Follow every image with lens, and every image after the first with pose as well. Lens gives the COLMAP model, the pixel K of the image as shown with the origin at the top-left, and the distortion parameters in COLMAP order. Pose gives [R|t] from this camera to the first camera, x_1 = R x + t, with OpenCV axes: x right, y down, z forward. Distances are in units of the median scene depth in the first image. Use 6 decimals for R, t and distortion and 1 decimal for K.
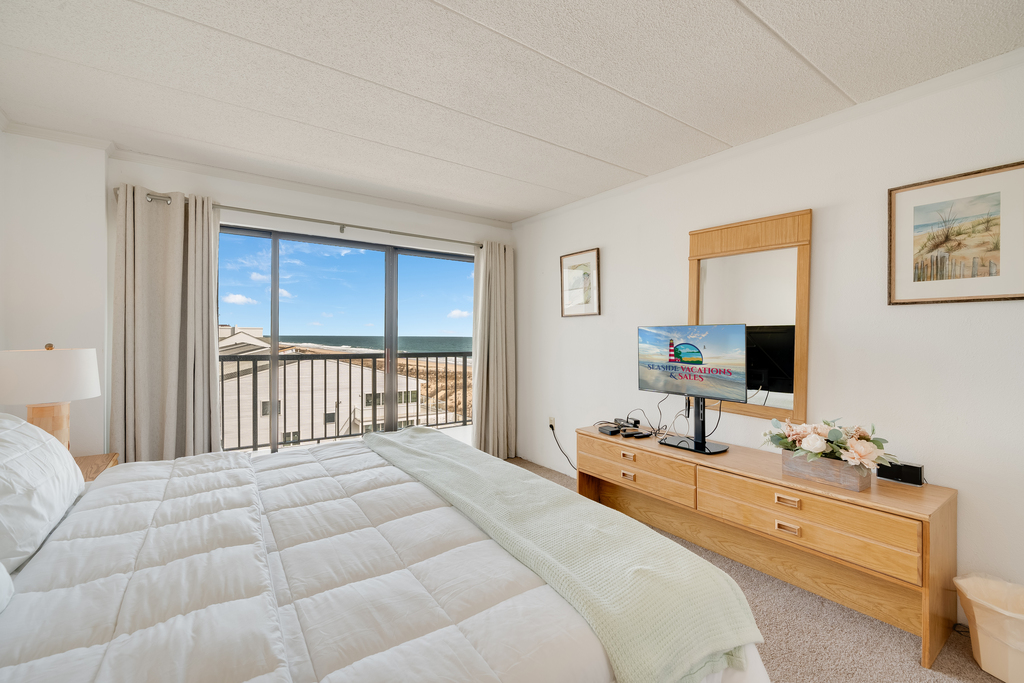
lens RADIAL K [[439.4, 0, 507.1], [0, 439.4, 337.3], [0, 0, 1]] dist [-0.000983, 0.000016]
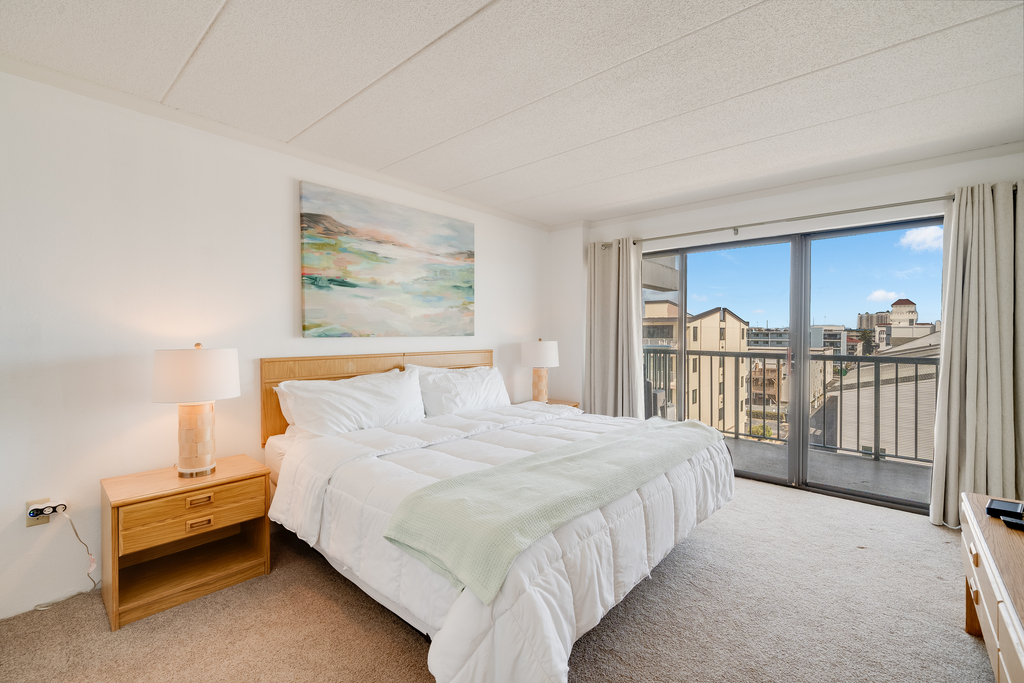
lens RADIAL K [[439.4, 0, 507.1], [0, 439.4, 337.3], [0, 0, 1]] dist [-0.000983, 0.000016]
pose [[0.224800, 0.005160, -0.974391, 0.547346], [-0.004380, 0.999981, 0.004285, 0.001161], [0.974395, 0.003304, 0.224819, 0.258591]]
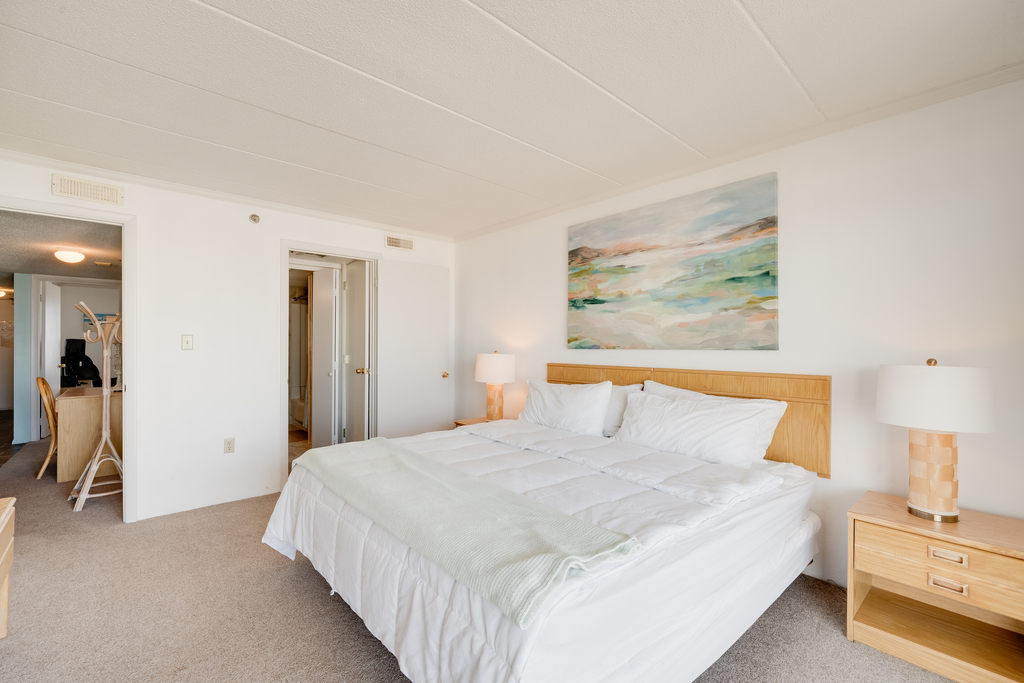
lens RADIAL K [[439.4, 0, 507.1], [0, 439.4, 337.3], [0, 0, 1]] dist [-0.000983, 0.000016]
pose [[-0.993939, -0.012370, -0.109239, -0.088509], [-0.010755, 0.999824, -0.015361, -0.003054], [0.109410, -0.014093, -0.993897, 1.109844]]
